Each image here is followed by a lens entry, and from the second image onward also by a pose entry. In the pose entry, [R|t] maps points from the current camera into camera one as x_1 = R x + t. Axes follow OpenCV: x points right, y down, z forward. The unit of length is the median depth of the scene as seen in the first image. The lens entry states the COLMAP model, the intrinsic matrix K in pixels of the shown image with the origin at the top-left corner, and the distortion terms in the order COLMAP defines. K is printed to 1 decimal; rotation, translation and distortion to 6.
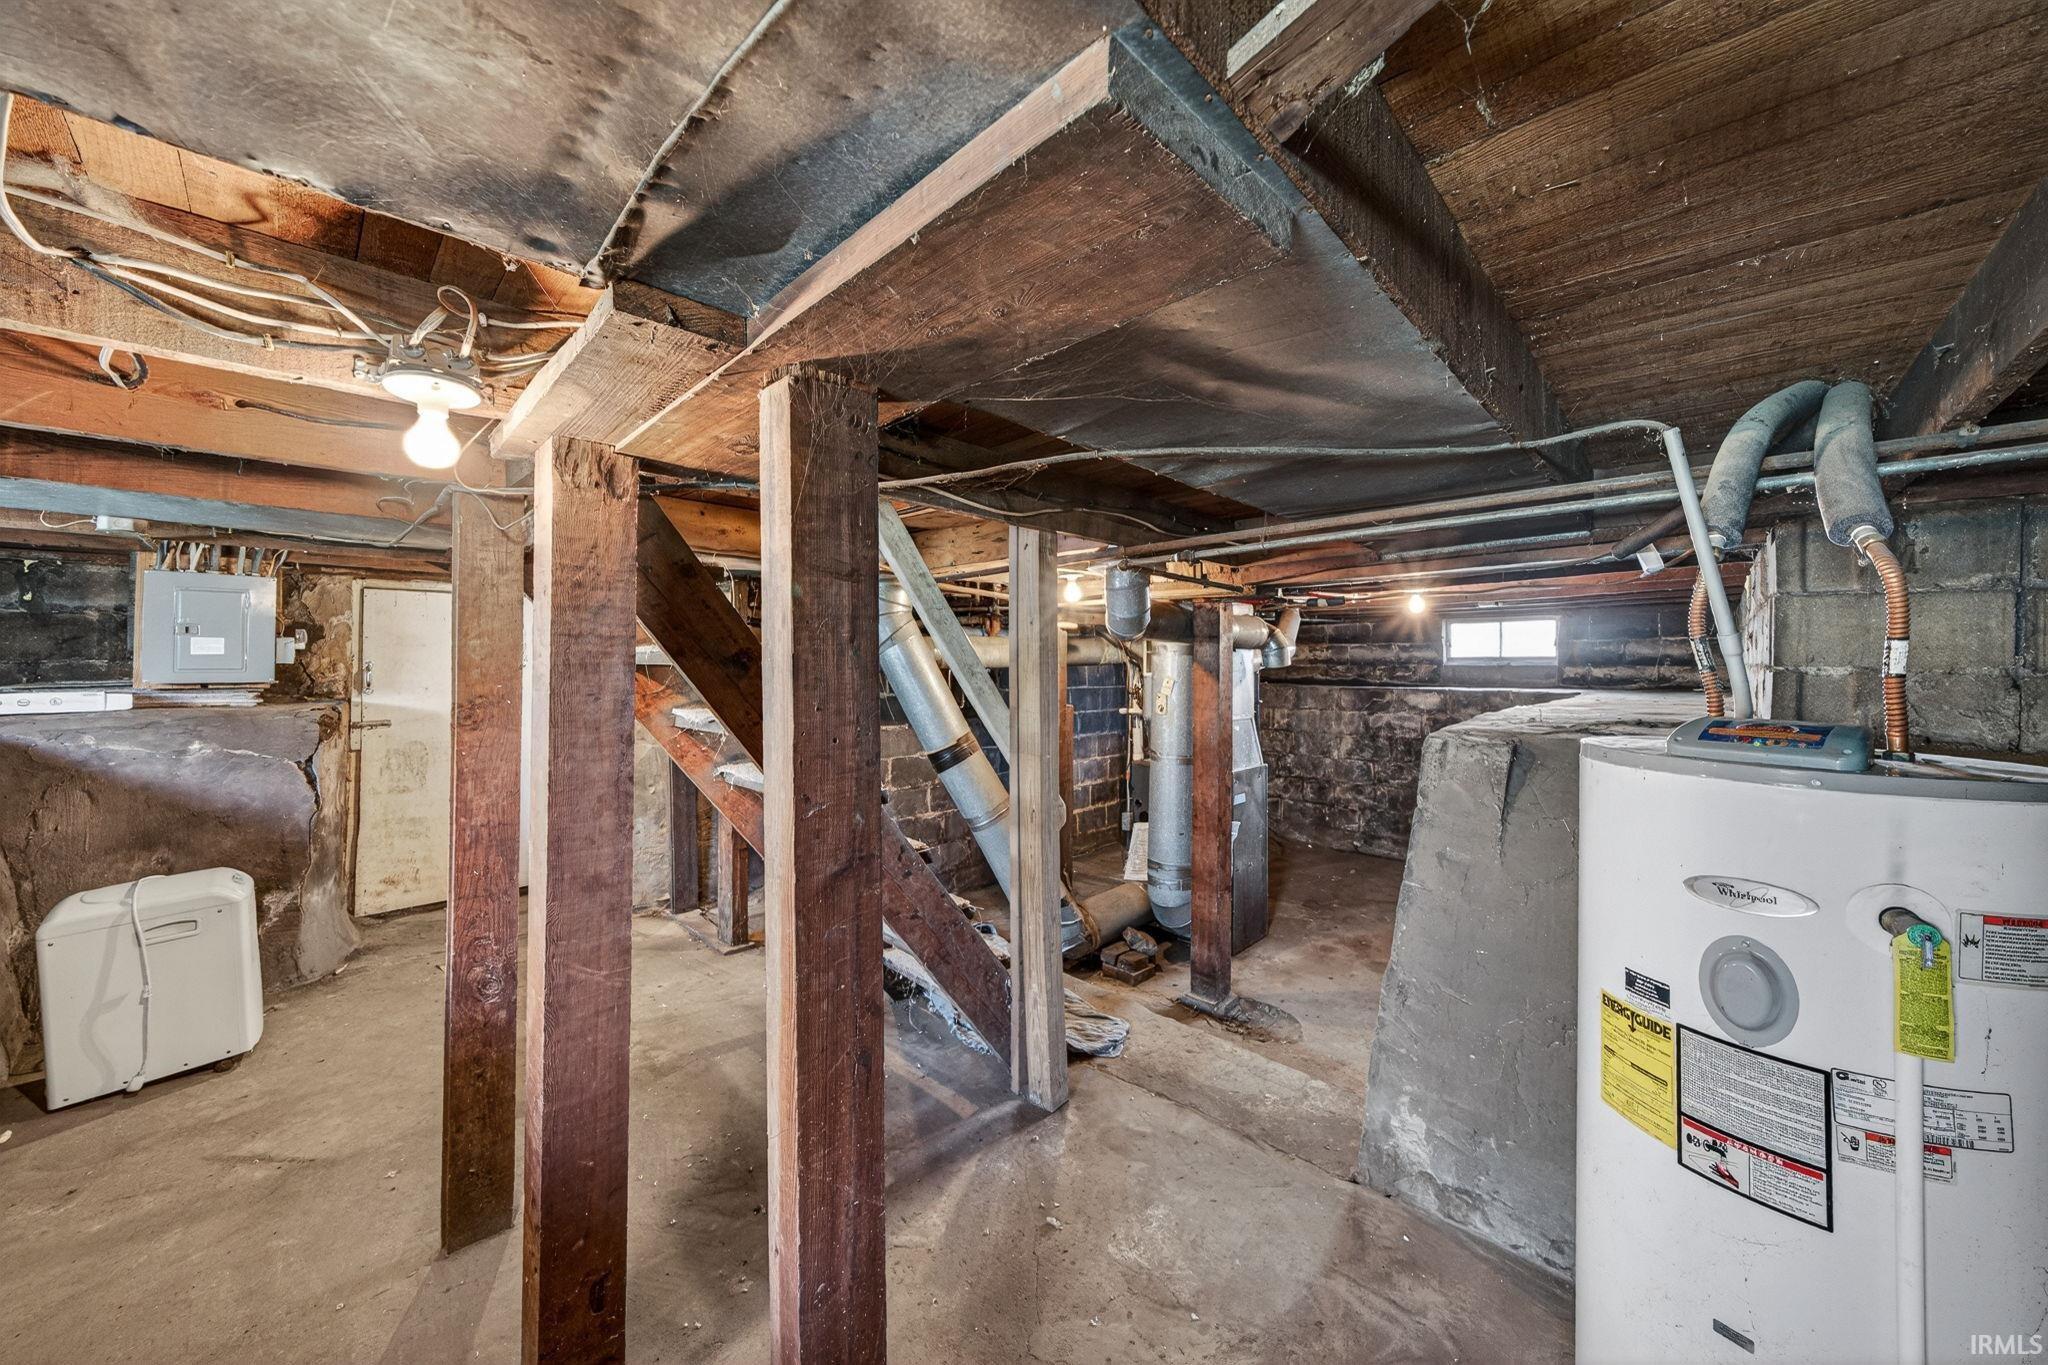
lens RADIAL K [[713.4, 0, 1027.6], [0, 713.4, 655.6], [0, 0, 1]] dist [-0.019174, 0.007468]
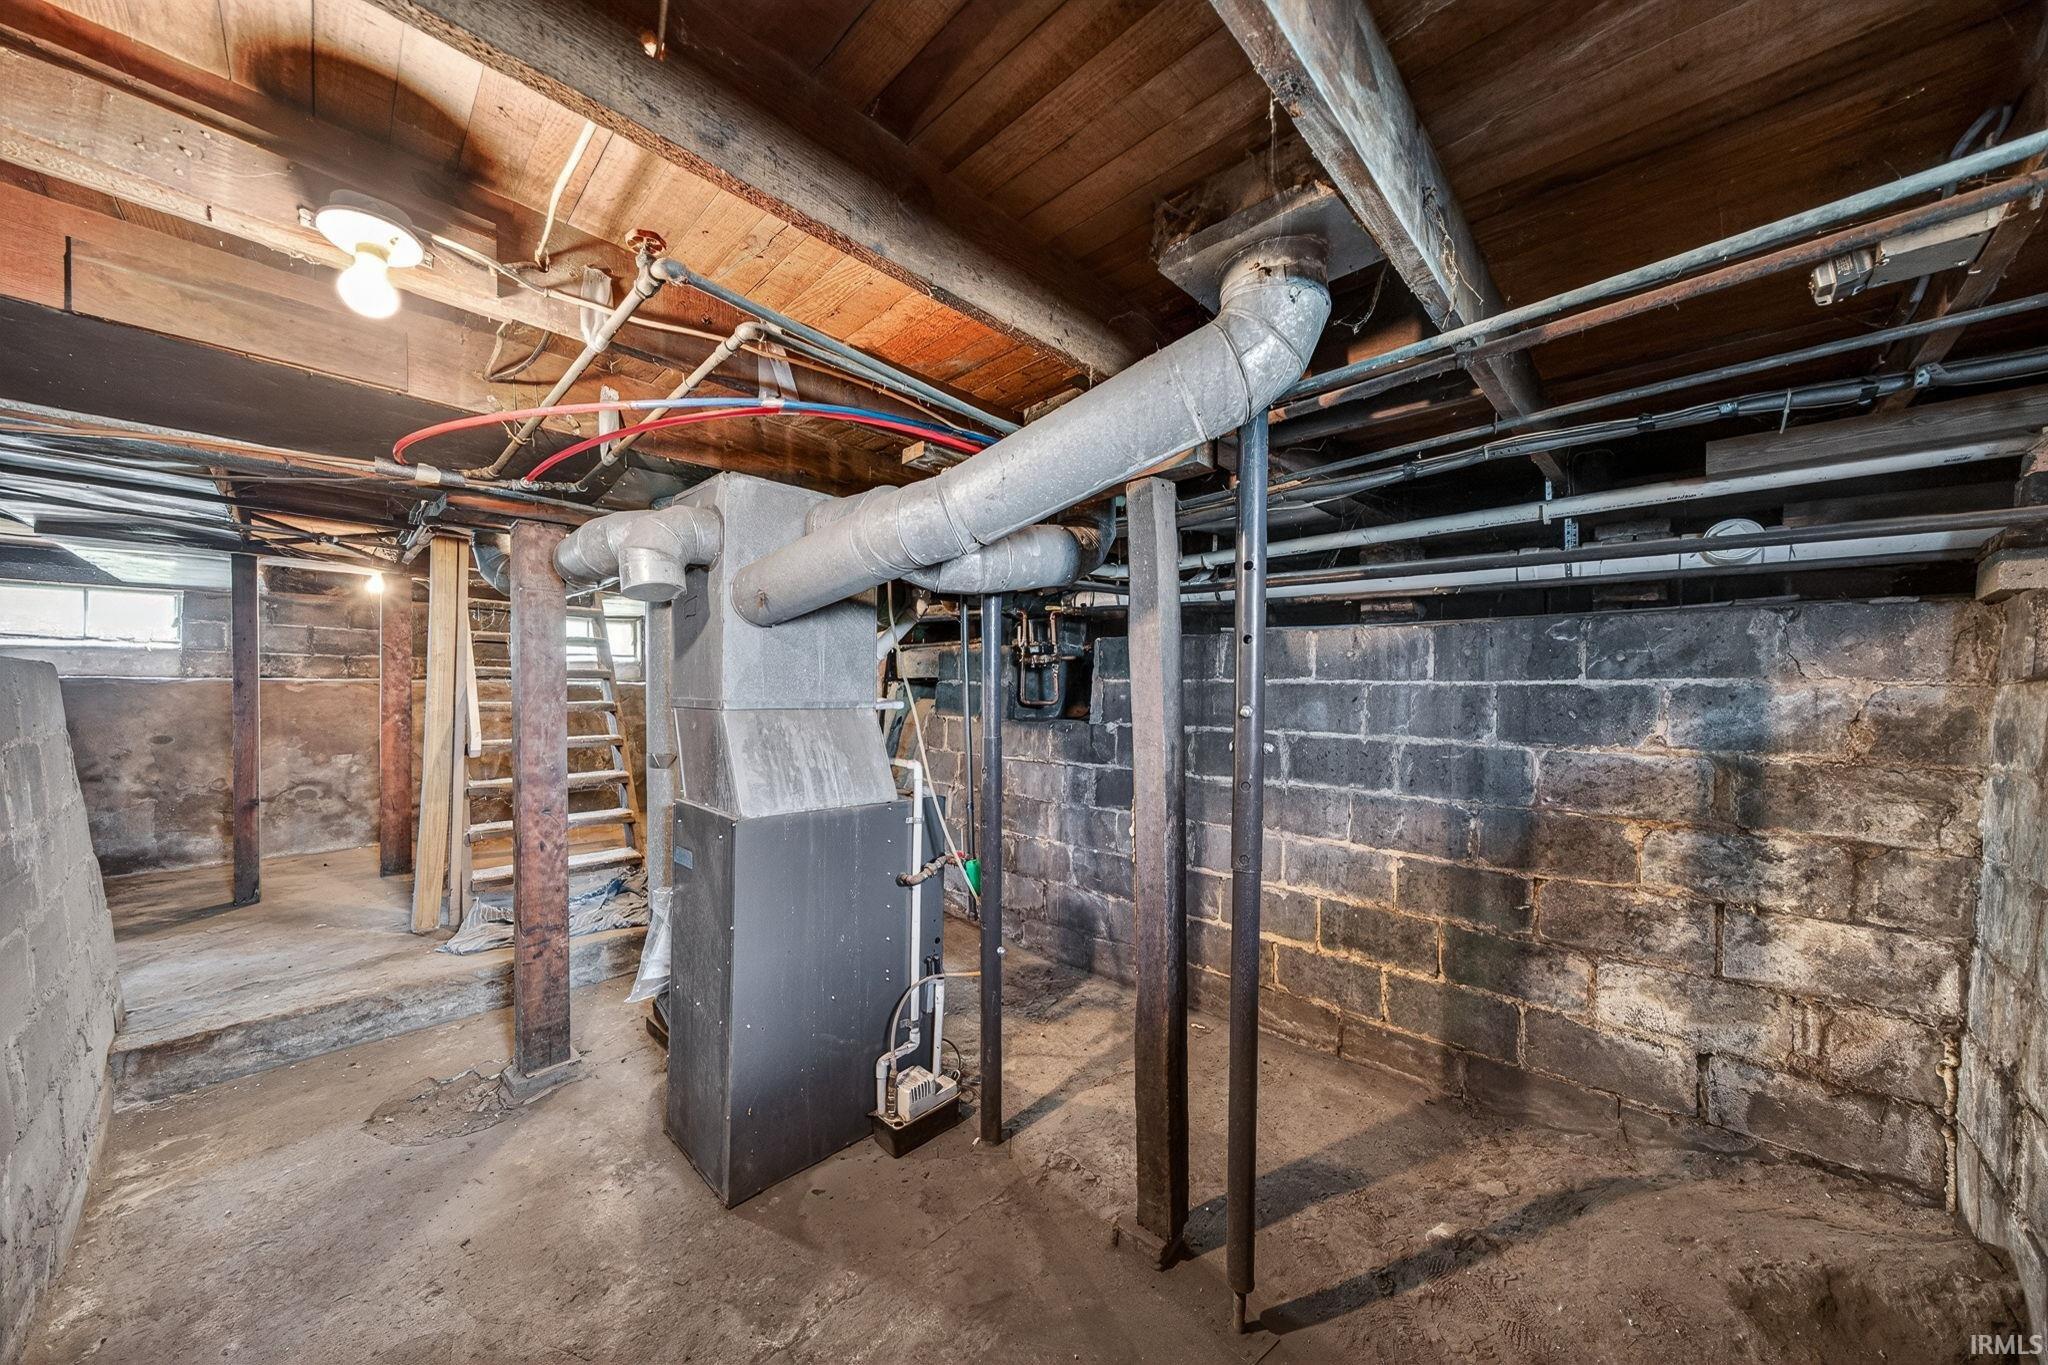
lens RADIAL K [[713.4, 0, 1027.6], [0, 713.4, 655.6], [0, 0, 1]] dist [-0.019174, 0.007468]
pose [[-0.003564, -0.025477, -0.999669, 0.766388], [0.000262, 0.999675, -0.025478, 0.055748], [0.999994, -0.000353, -0.003557, 1.156348]]
